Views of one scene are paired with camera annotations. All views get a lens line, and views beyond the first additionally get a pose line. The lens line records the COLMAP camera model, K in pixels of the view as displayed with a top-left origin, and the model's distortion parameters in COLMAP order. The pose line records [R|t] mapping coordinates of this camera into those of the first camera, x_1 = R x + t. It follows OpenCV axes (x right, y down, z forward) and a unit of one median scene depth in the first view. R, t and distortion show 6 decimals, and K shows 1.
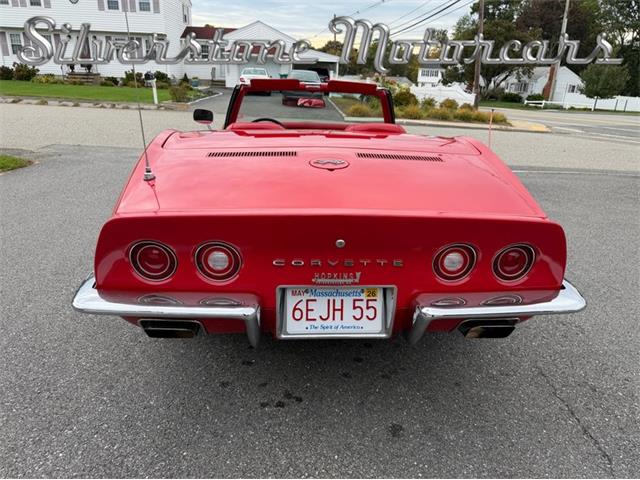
lens RADIAL K [[457.0, 0, 319.5], [0, 457.0, 245.5], [0, 0, 1]] dist [0.020895, -0.029187]
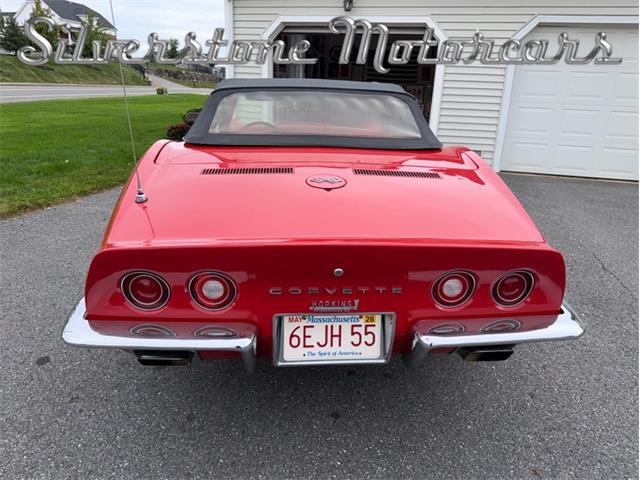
lens RADIAL K [[457.0, 0, 326.0], [0, 457.0, 243.8], [0, 0, 1]] dist [0.020895, -0.029187]
pose [[0.999691, -0.003541, 0.024618, -0.003720], [0.003095, 0.999831, 0.018139, -0.064911], [-0.024678, -0.018057, 0.999532, 0.016471]]
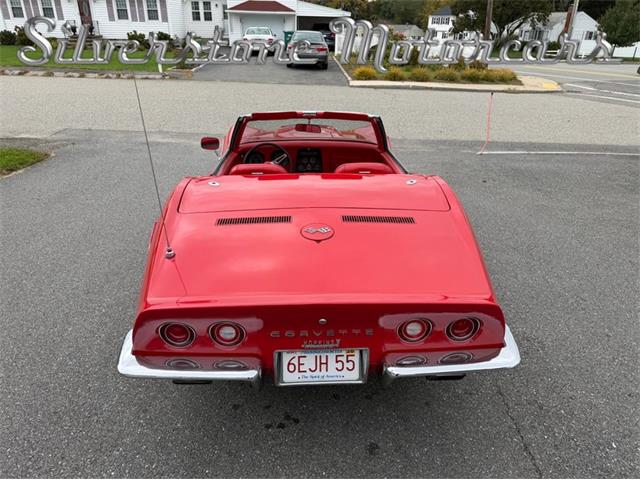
lens RADIAL K [[457.0, 0, 317.5], [0, 457.0, 242.4], [0, 0, 1]] dist [0.020895, -0.029187]
pose [[0.999617, -0.012340, -0.024786, 0.050643], [0.014564, 0.995684, 0.091660, -0.264344], [0.023548, -0.091986, 0.995482, -0.194033]]
